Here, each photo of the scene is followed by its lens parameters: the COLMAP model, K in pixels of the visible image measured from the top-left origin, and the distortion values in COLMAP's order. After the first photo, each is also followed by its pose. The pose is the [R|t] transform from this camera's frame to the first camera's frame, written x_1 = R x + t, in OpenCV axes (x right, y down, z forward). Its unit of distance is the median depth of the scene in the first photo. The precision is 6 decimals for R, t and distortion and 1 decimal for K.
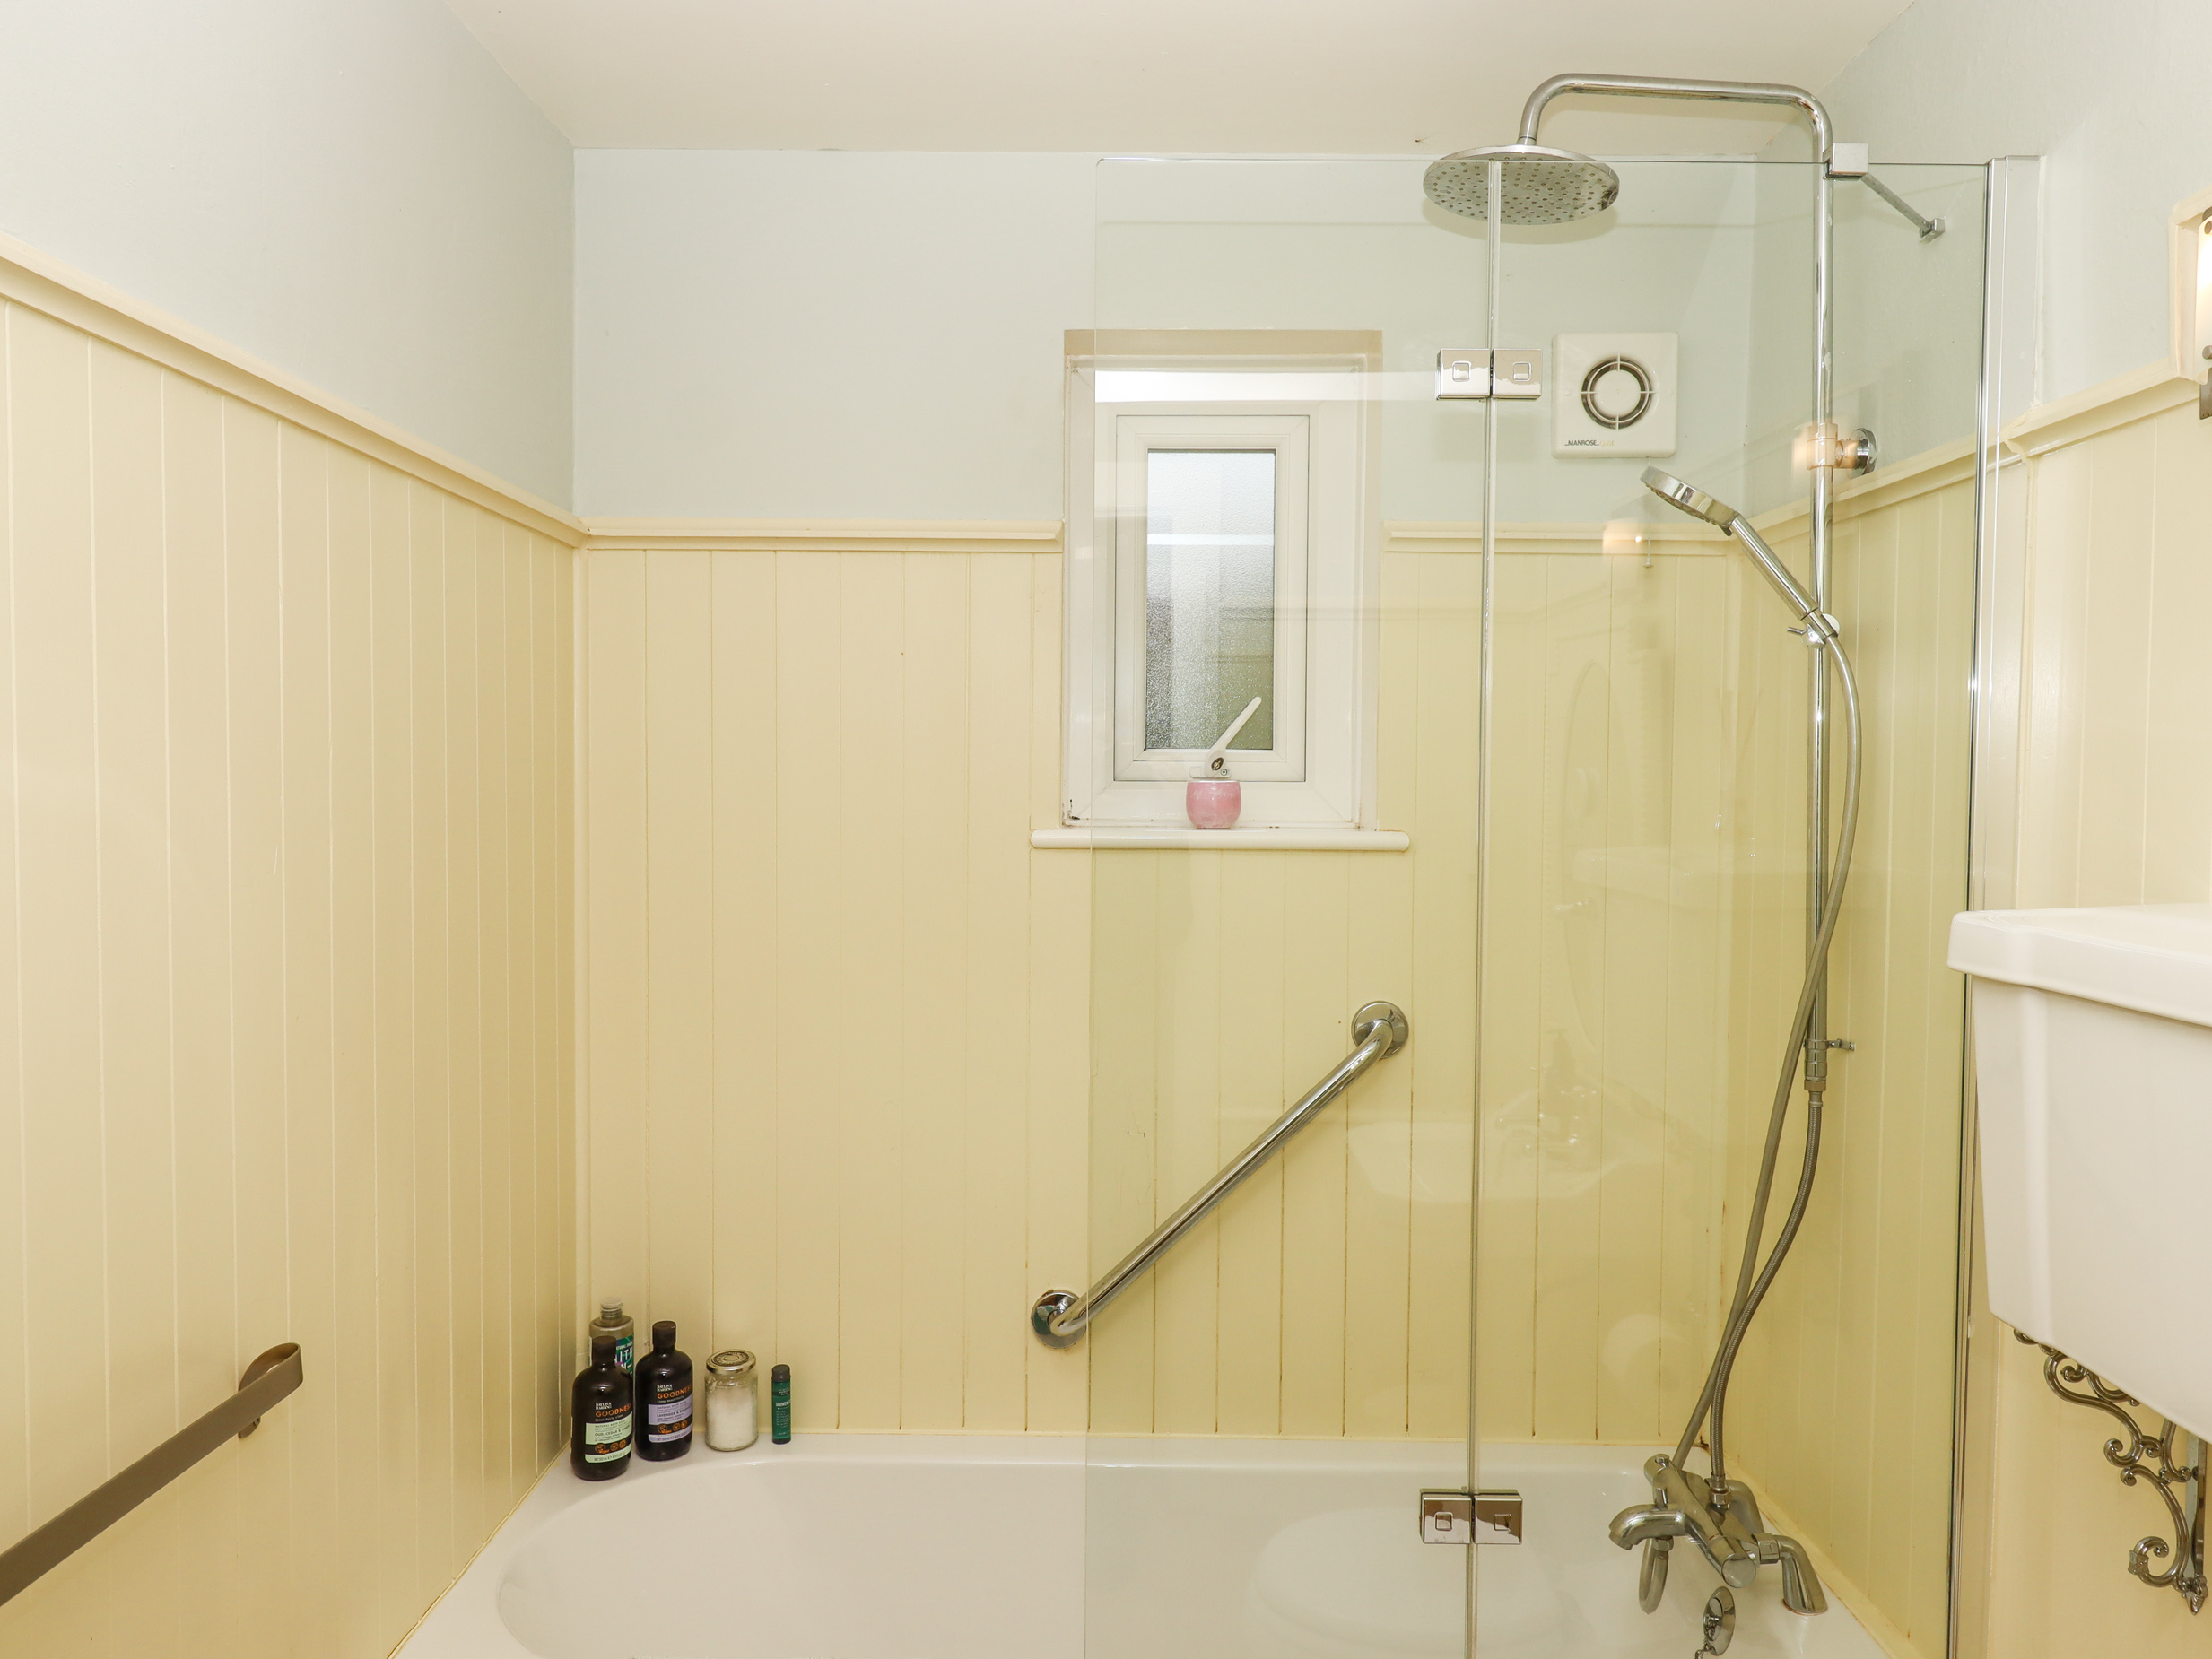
lens RADIAL K [[1614.5, 0, 1106.0], [0, 1614.5, 829.5], [0, 0, 1]] dist [-0.000073, -0.006472]
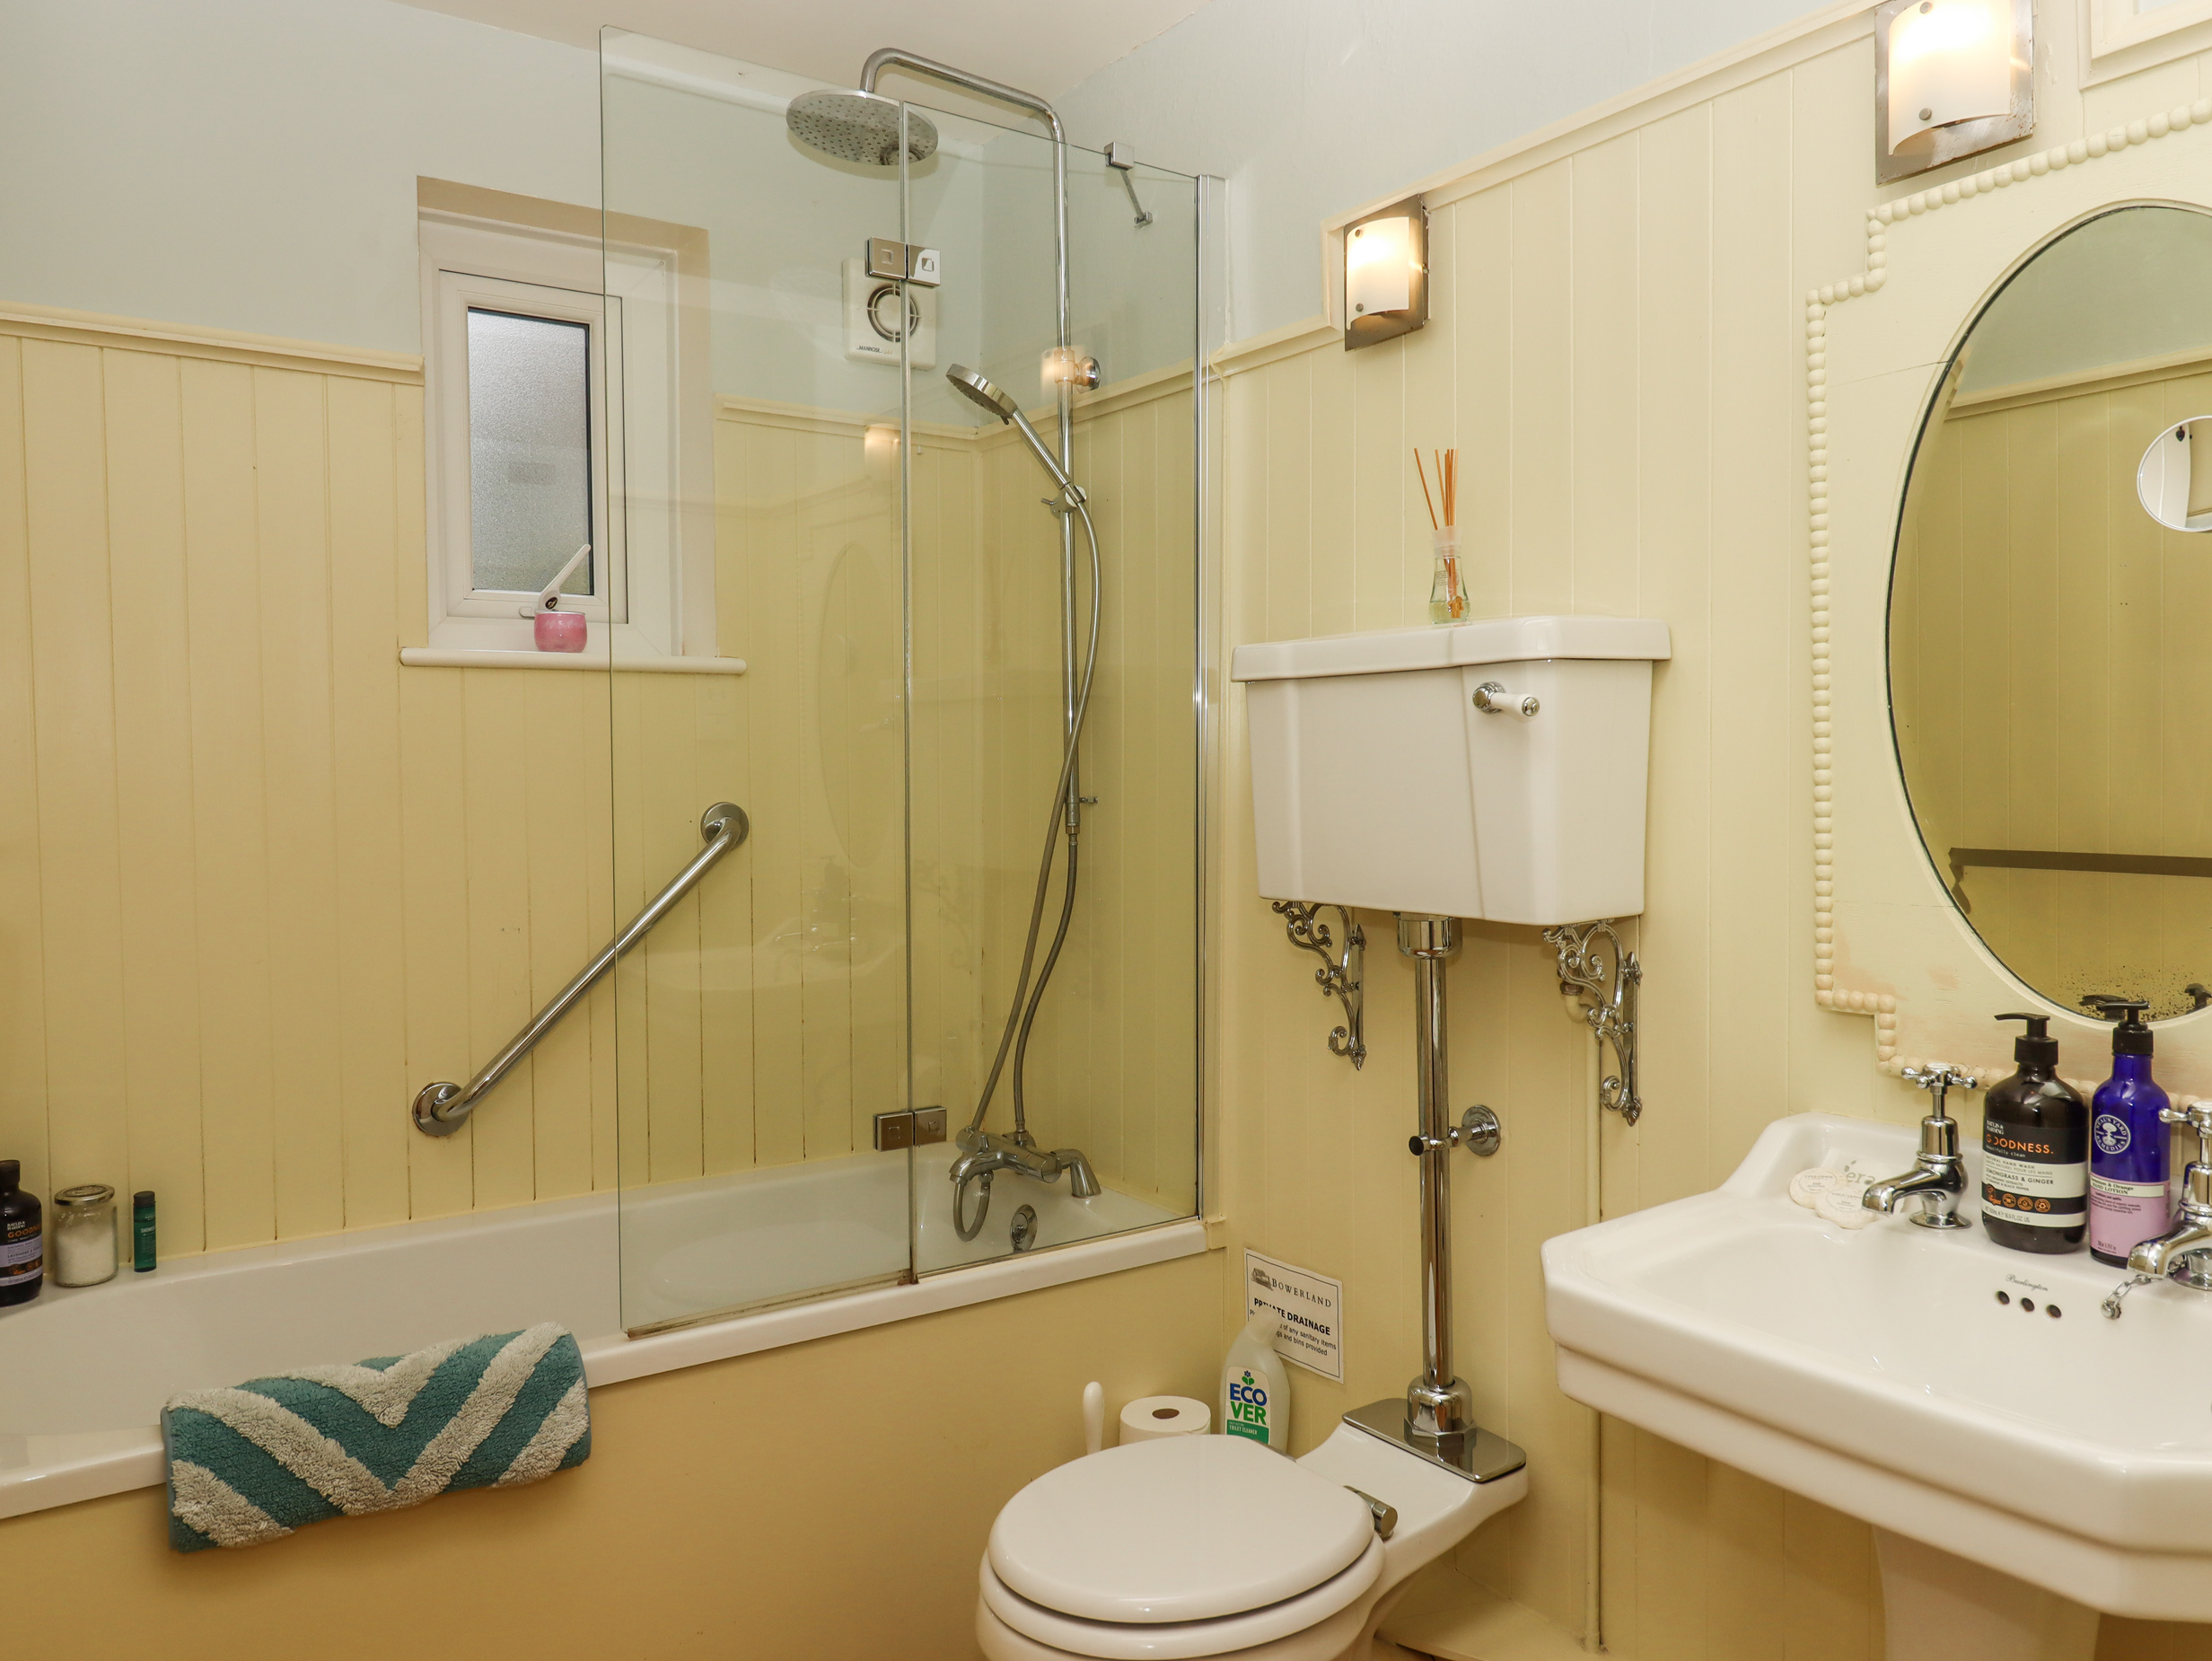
lens RADIAL K [[1614.9, 0, 1106.0], [0, 1614.9, 830.5], [0, 0, 1]] dist [-0.000073, -0.006472]
pose [[0.822317, -0.031223, 0.568172, -0.322598], [0.025948, 0.999512, 0.017373, 0.135382], [-0.568437, 0.000457, 0.822727, -0.153197]]
